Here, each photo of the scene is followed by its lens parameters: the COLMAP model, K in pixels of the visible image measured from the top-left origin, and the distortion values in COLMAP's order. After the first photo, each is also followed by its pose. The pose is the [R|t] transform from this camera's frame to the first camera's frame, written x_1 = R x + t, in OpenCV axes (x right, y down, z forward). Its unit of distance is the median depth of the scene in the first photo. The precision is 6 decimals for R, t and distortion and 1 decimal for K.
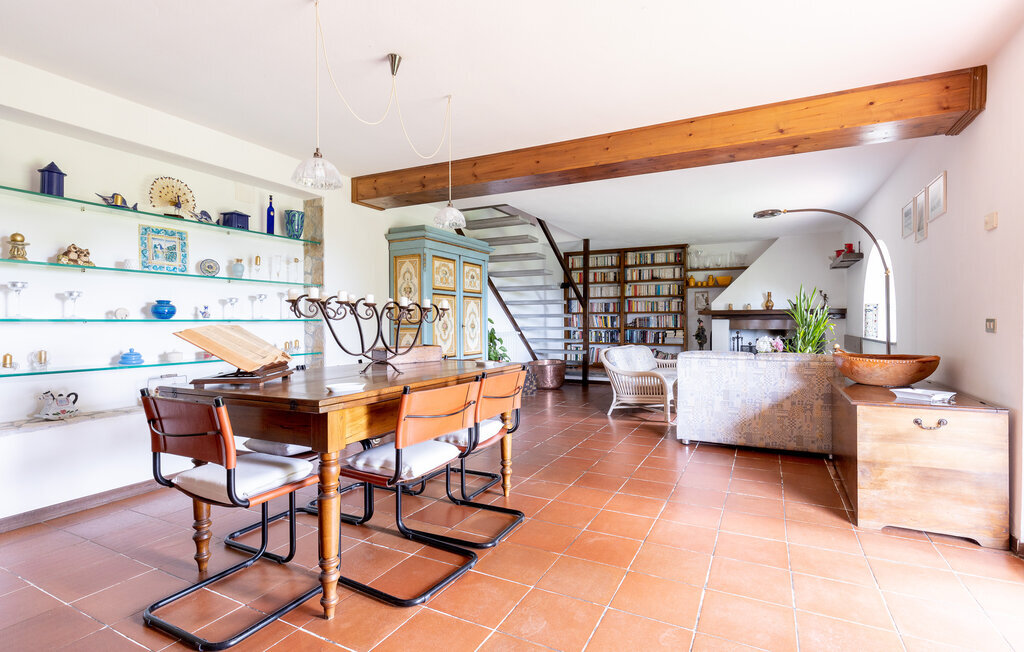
lens RADIAL K [[497.2, 0, 510.6], [0, 497.2, 323.6], [0, 0, 1]] dist [-0.001937, -0.000463]
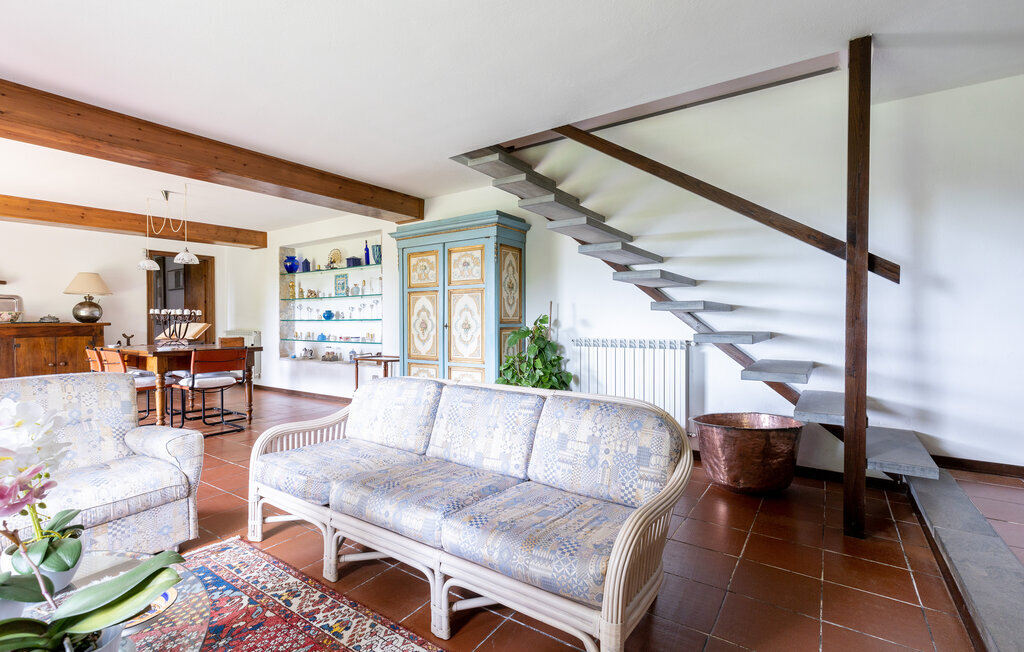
lens RADIAL K [[457.4, 0, 513.1], [0, 457.4, 326.4], [0, 0, 1]] dist [0.003769, 0.000043]
pose [[-0.129438, 0.016109, -0.991457, 0.467952], [0.000144, 0.999868, 0.016226, -0.004873], [0.991588, 0.001957, -0.129423, 0.860308]]
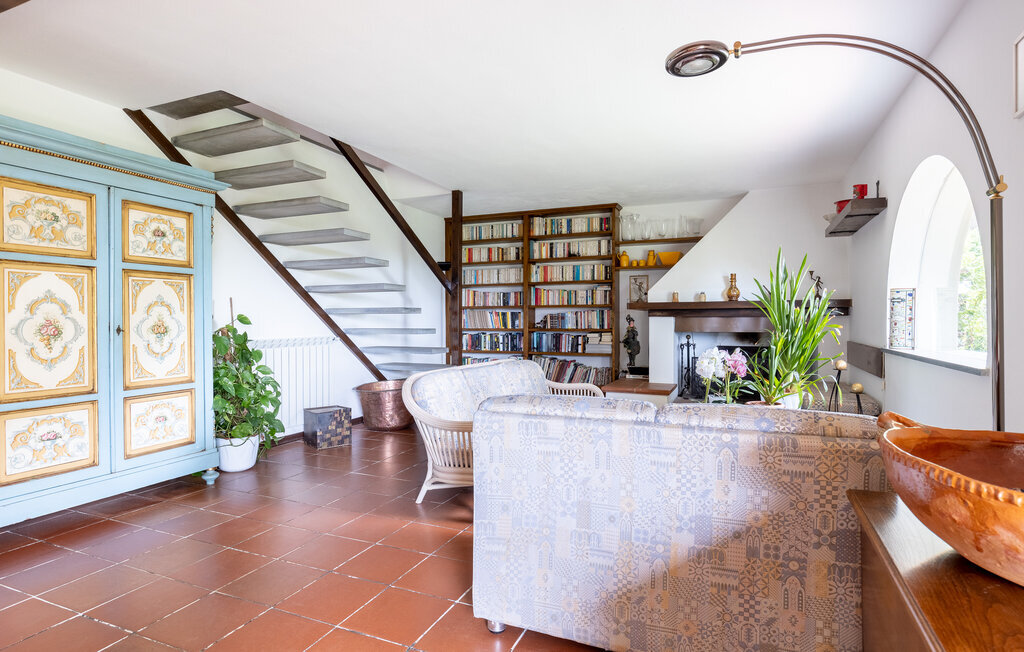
lens RADIAL K [[548.6, 0, 512.5], [0, 548.6, 322.1], [0, 0, 1]] dist [0.002929, 0.000950]
pose [[0.997640, -0.000801, 0.068652, 0.181552], [0.000753, 0.999999, 0.000722, -0.002176], [-0.068652, -0.000668, 0.997640, 0.303411]]
